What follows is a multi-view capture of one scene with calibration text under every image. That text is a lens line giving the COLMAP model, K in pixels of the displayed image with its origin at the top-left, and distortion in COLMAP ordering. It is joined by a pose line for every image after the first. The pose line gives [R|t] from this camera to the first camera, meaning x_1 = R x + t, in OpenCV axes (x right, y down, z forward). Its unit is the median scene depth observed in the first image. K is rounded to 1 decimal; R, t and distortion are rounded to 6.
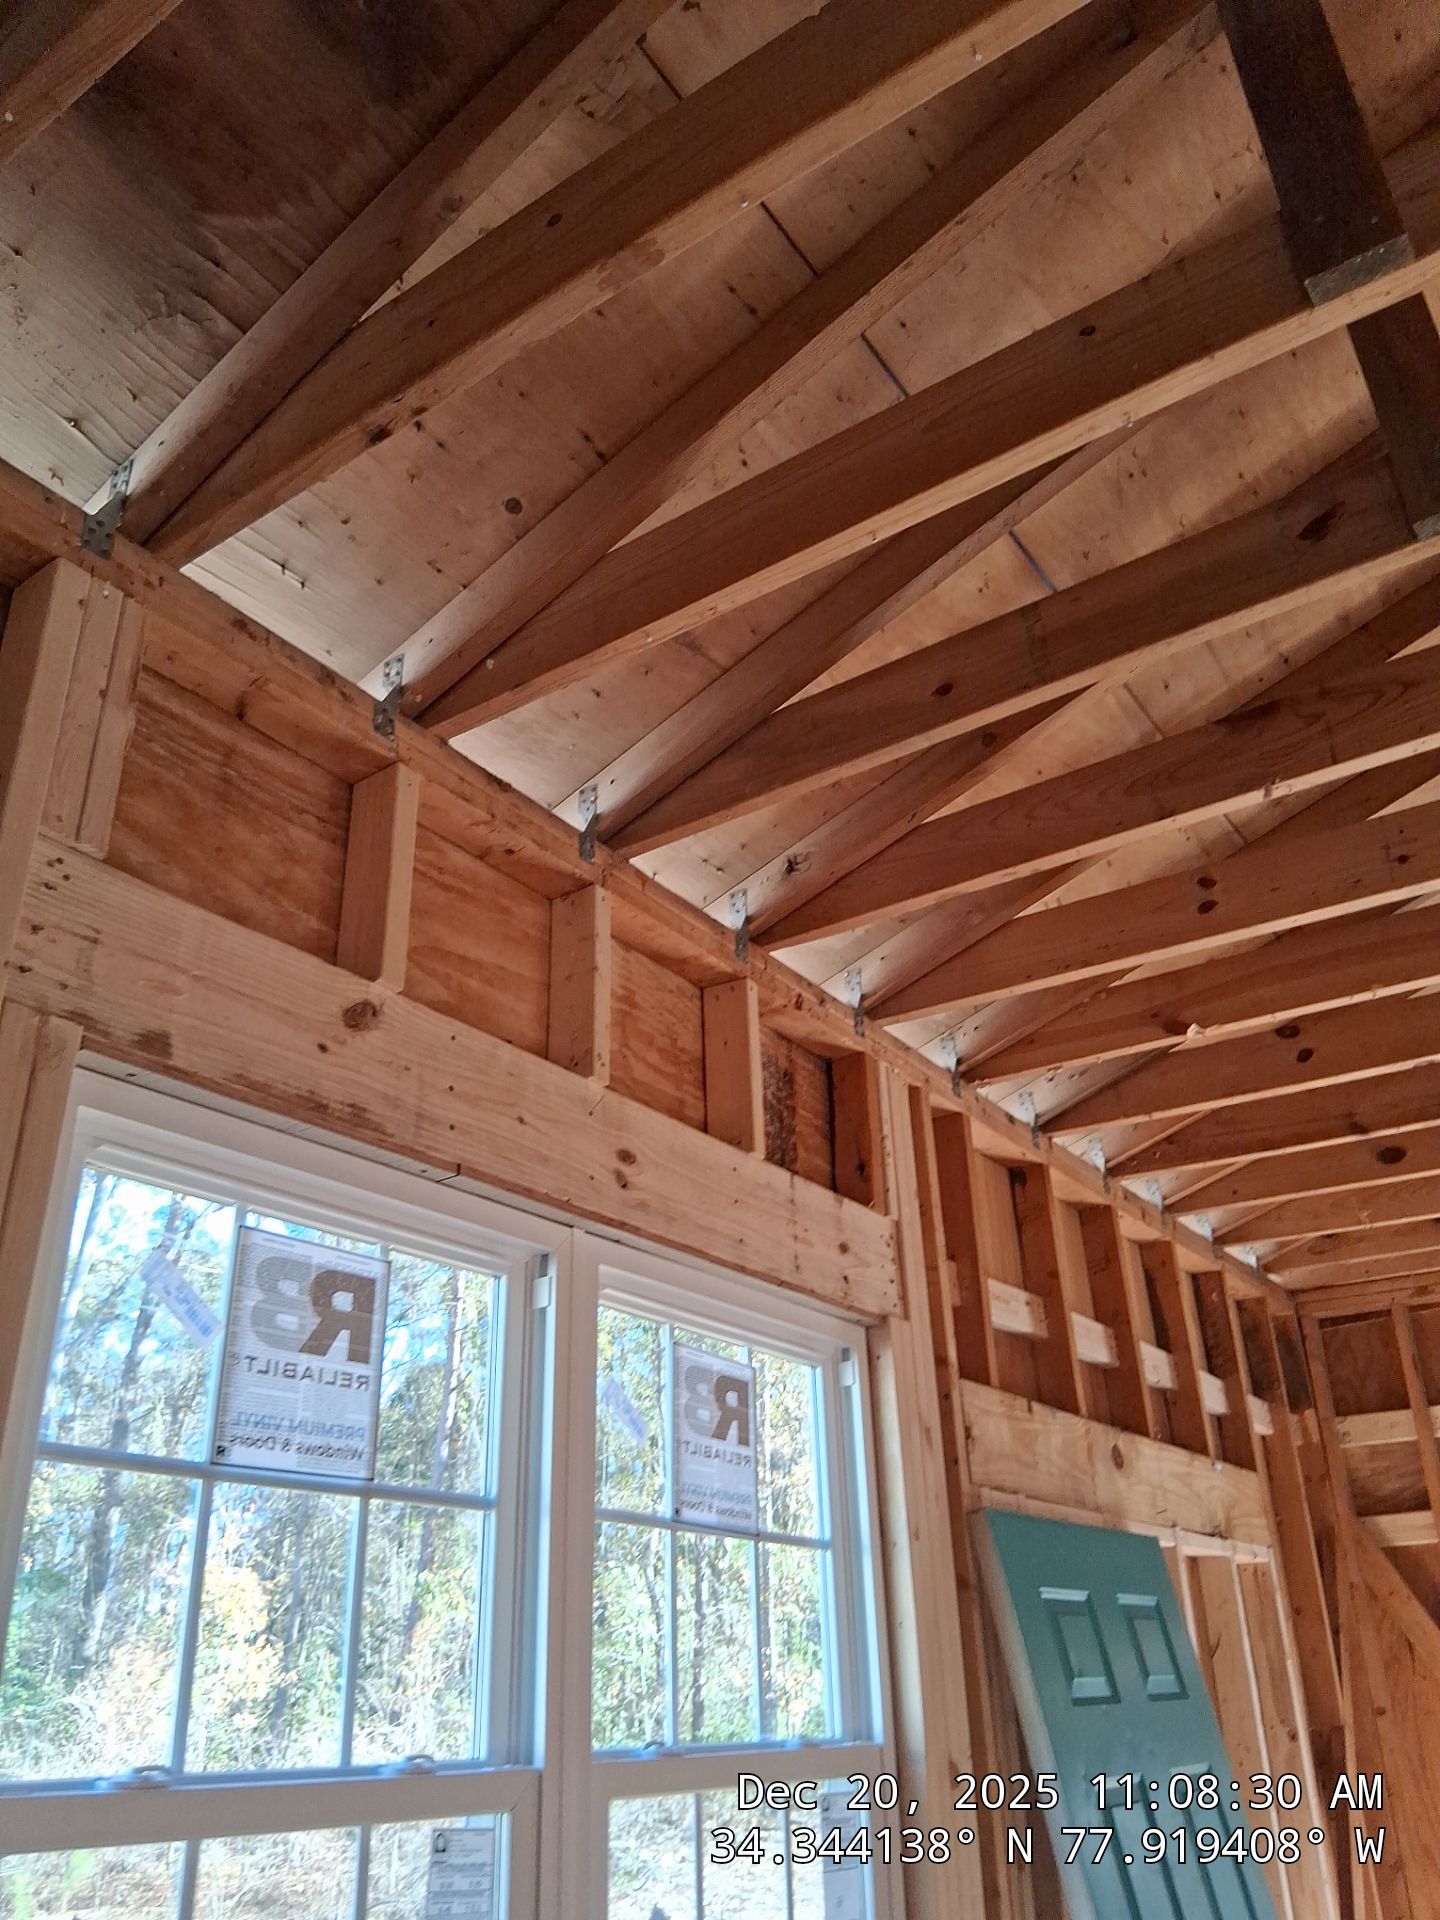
lens RADIAL K [[1387.7, 0, 673.0], [0, 1387.7, 943.1], [0, 0, 1]] dist [0.092451, -0.178932]
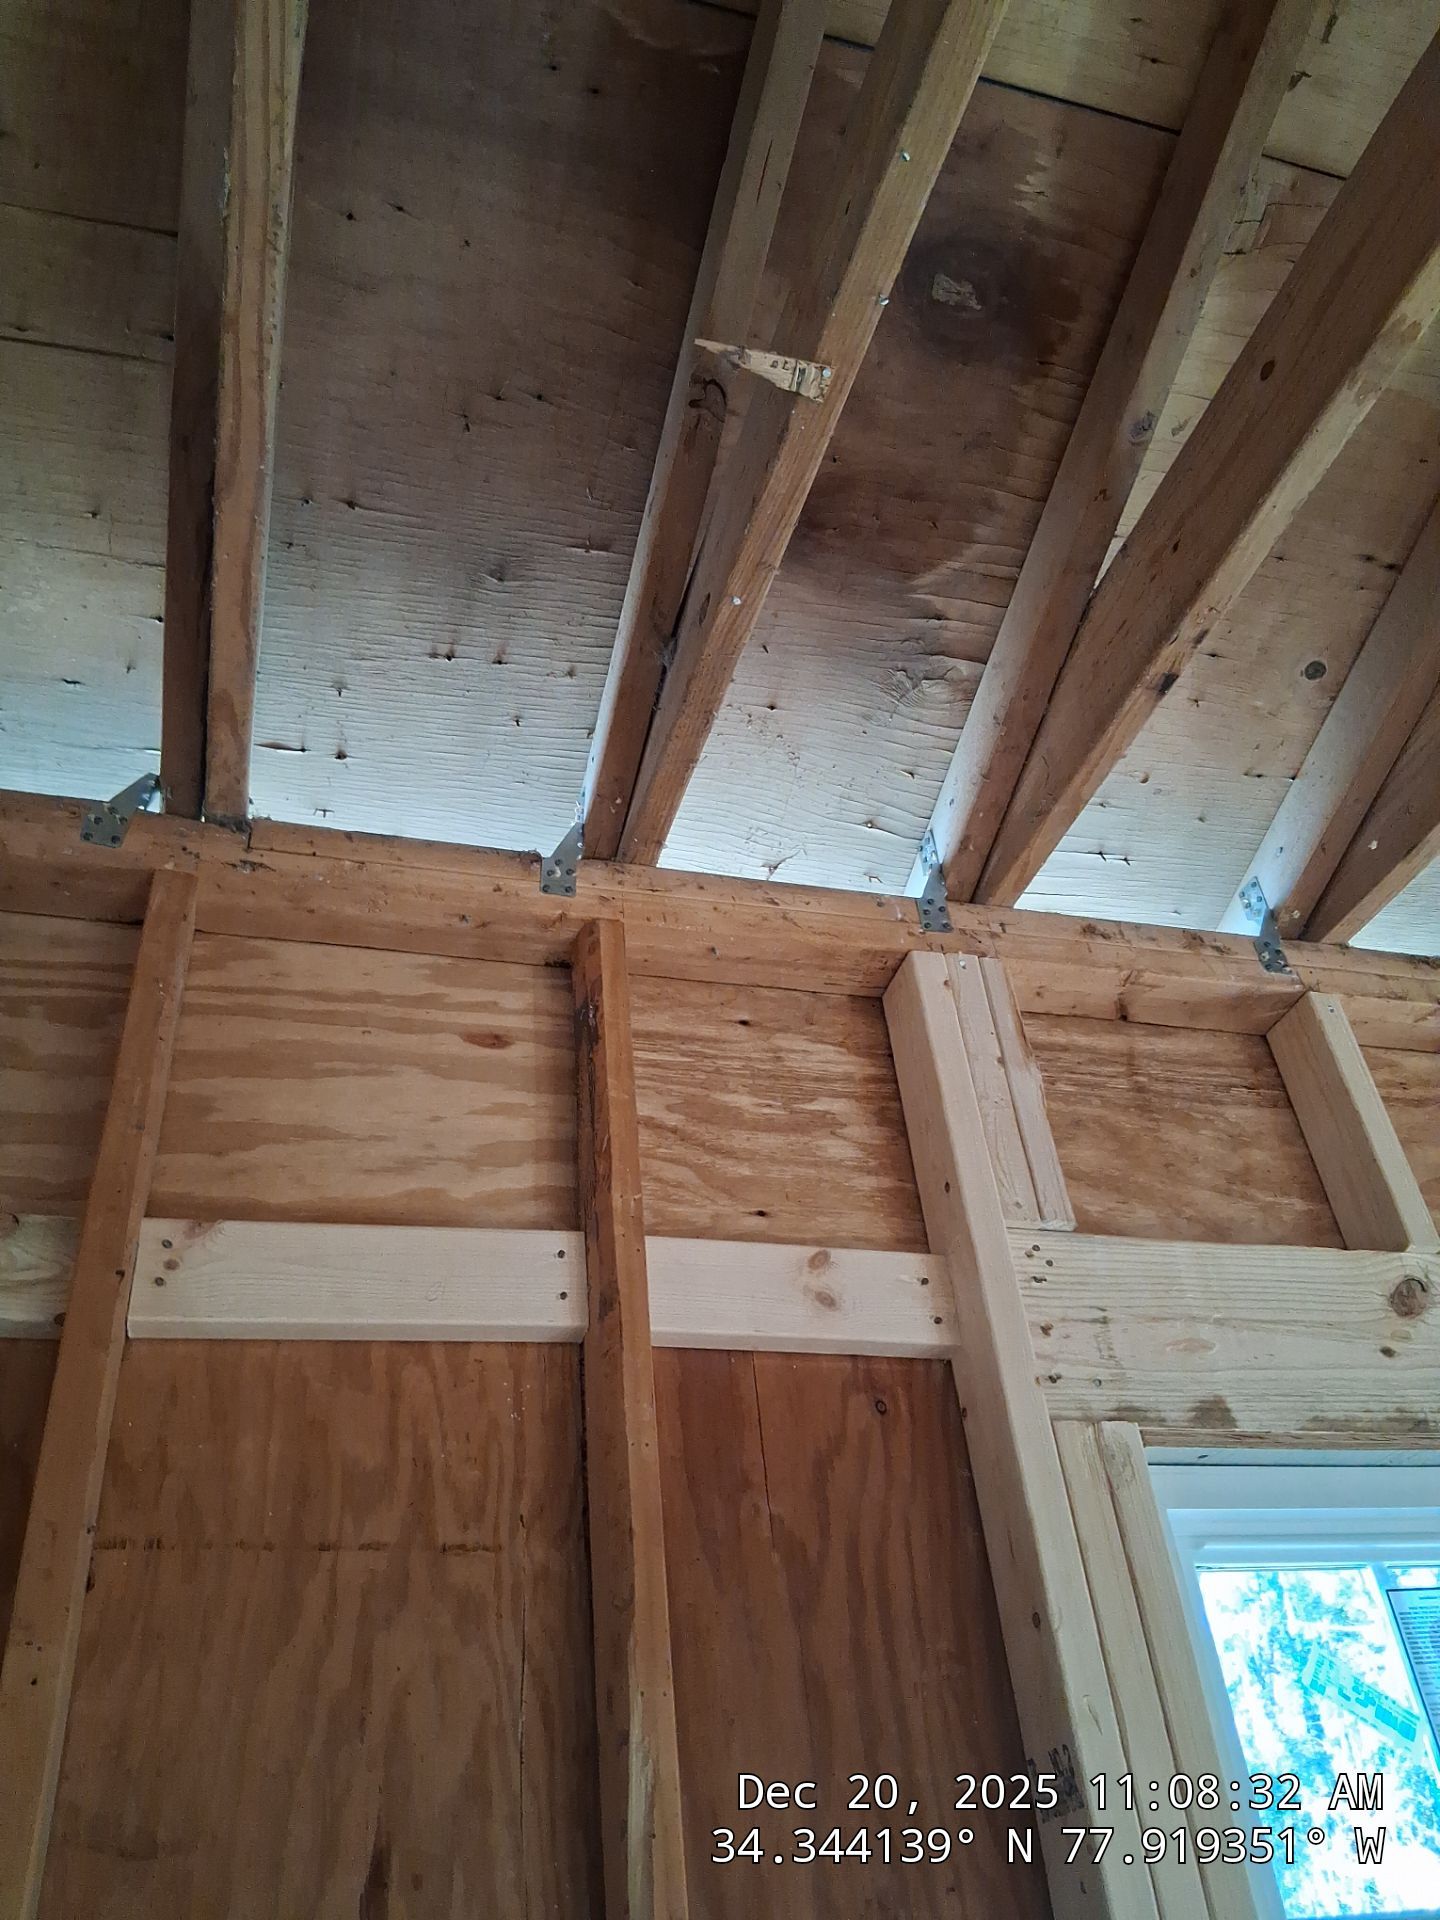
lens RADIAL K [[1404.5, 0, 722.0], [0, 1404.5, 944.5], [0, 0, 1]] dist [0.098600, -0.181823]
pose [[0.781660, -0.418345, -0.462596, -0.070851], [0.338187, 0.907477, -0.249227, -0.069376], [0.524059, 0.038367, 0.850818, 0.070882]]
